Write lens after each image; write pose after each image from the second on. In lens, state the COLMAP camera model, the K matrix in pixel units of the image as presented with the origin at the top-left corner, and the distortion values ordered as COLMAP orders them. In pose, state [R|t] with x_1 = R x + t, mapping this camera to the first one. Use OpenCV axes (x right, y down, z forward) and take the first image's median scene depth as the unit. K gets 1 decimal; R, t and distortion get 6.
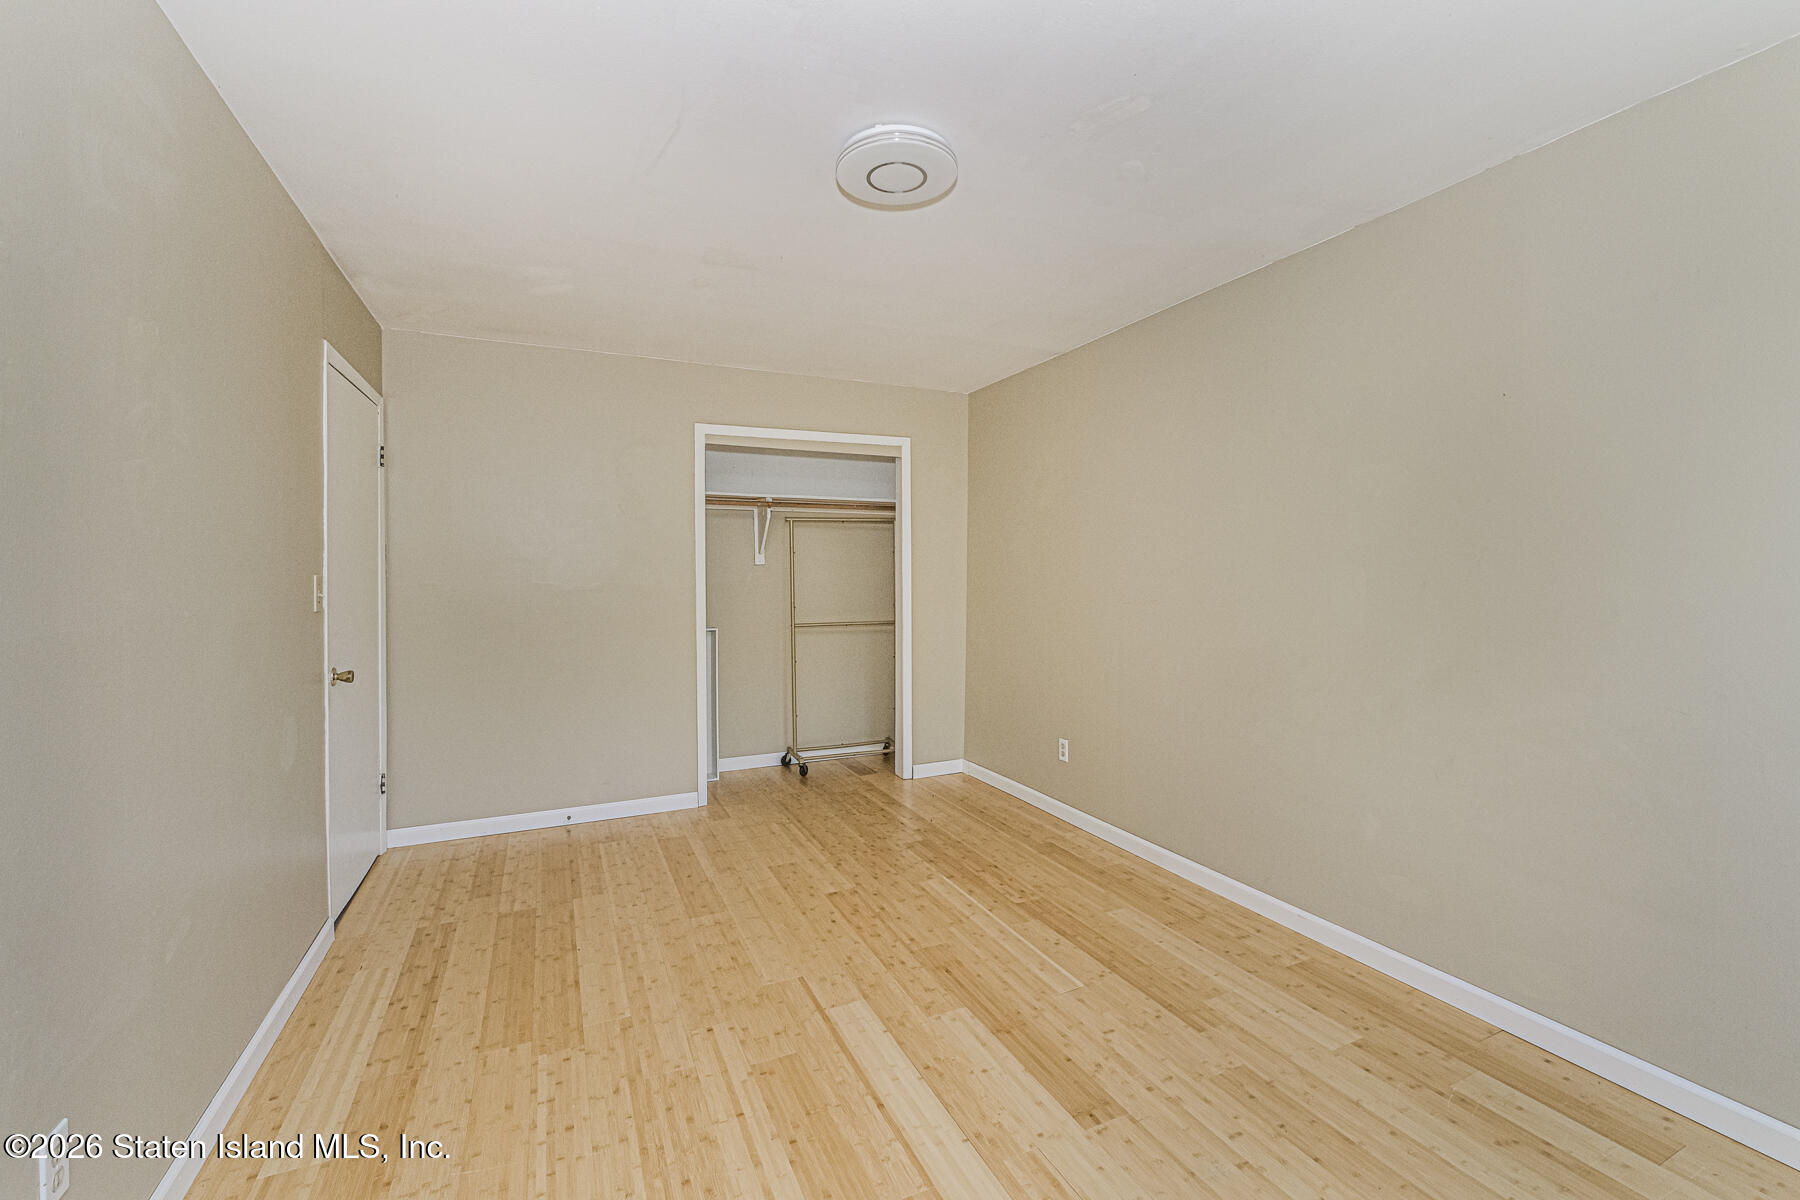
lens RADIAL K [[753.0, 0, 899.2], [0, 753.0, 589.9], [0, 0, 1]] dist [-0.007500, -0.000732]
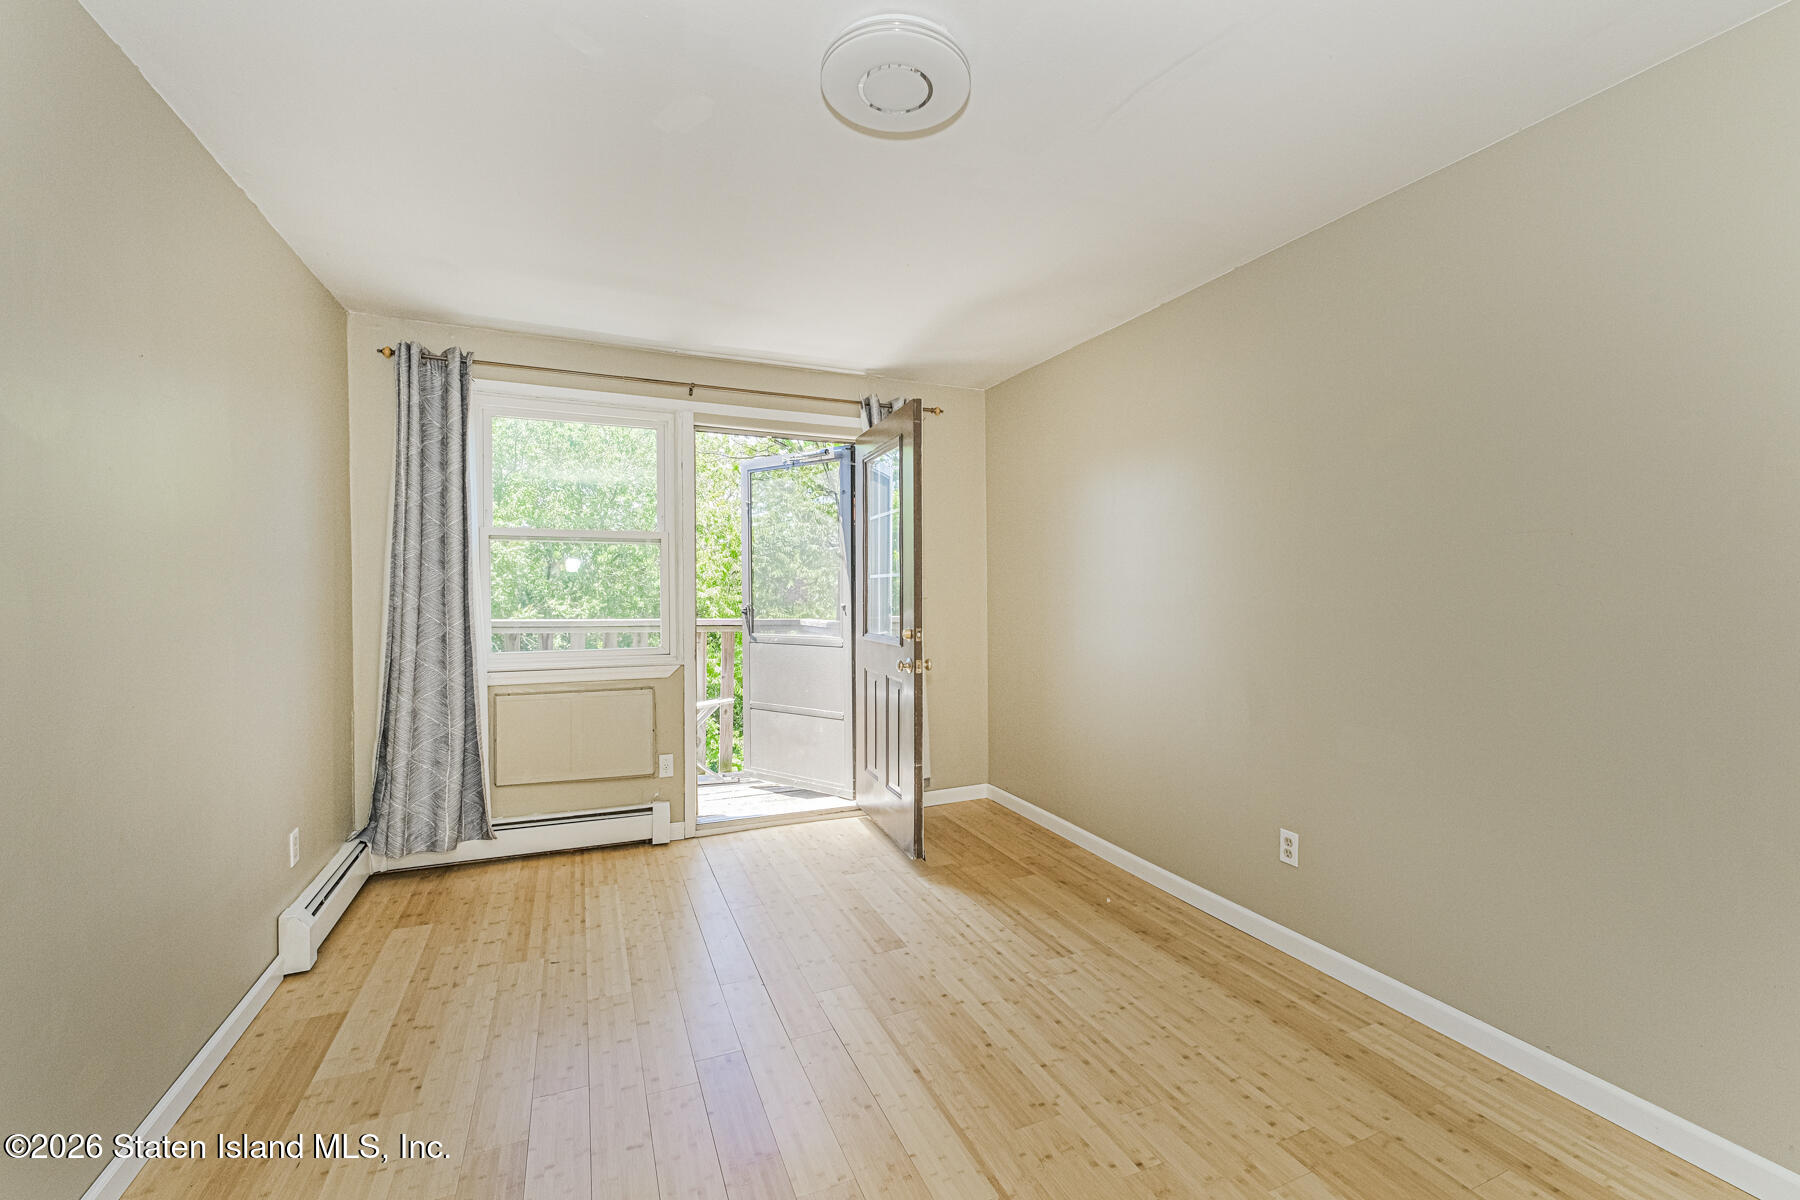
lens RADIAL K [[753.0, 0, 900.9], [0, 753.0, 589.6], [0, 0, 1]] dist [-0.007500, -0.000732]
pose [[-0.999507, 0.002887, 0.031252, -0.035764], [0.003796, 0.999570, 0.029082, -0.033170], [-0.031154, 0.029186, -0.999088, 1.964814]]
